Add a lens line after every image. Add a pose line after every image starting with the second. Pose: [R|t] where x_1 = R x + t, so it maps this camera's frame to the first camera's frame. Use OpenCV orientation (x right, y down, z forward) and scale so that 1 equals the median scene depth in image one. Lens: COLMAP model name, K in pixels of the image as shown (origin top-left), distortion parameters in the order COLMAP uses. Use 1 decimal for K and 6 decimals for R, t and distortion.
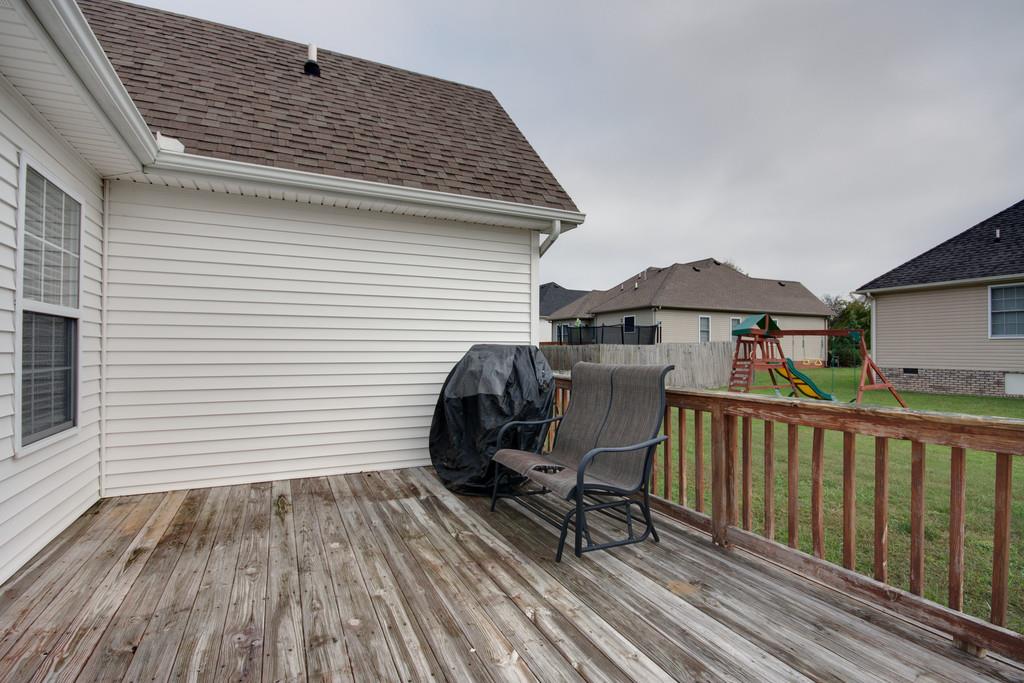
lens RADIAL K [[472.3, 0, 520.4], [0, 472.3, 345.0], [0, 0, 1]] dist [0.003994, -0.000194]
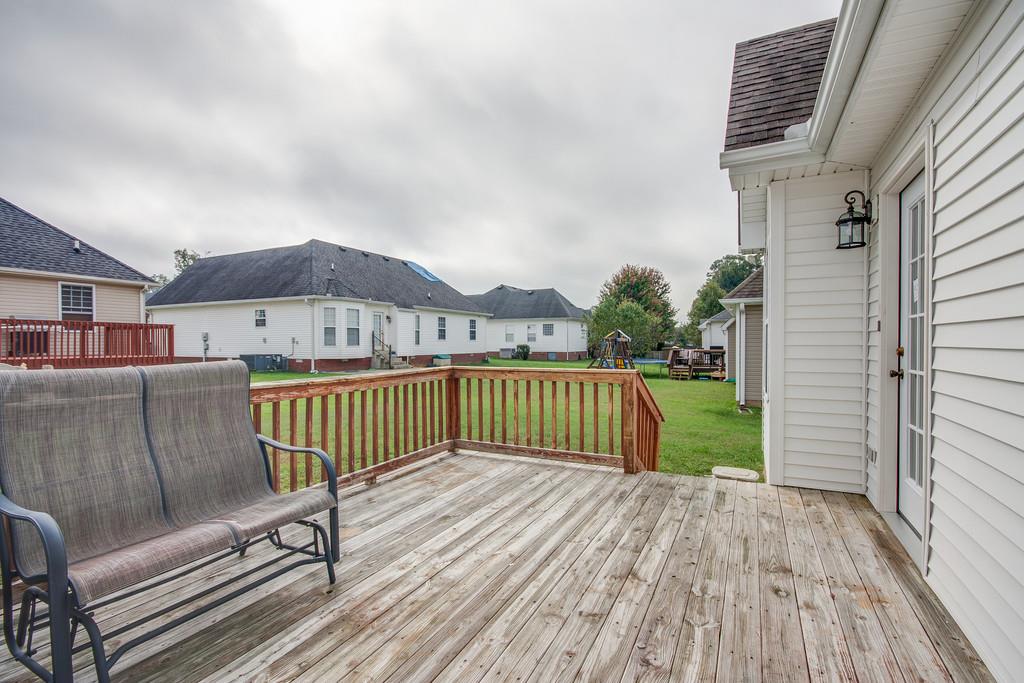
lens RADIAL K [[472.3, 0, 519.6], [0, 472.3, 347.5], [0, 0, 1]] dist [0.003994, -0.000194]
pose [[-0.603357, -0.010202, 0.797406, -1.029107], [-0.010825, 0.999931, 0.004602, 0.019694], [-0.797398, -0.005855, -0.603426, 1.568318]]
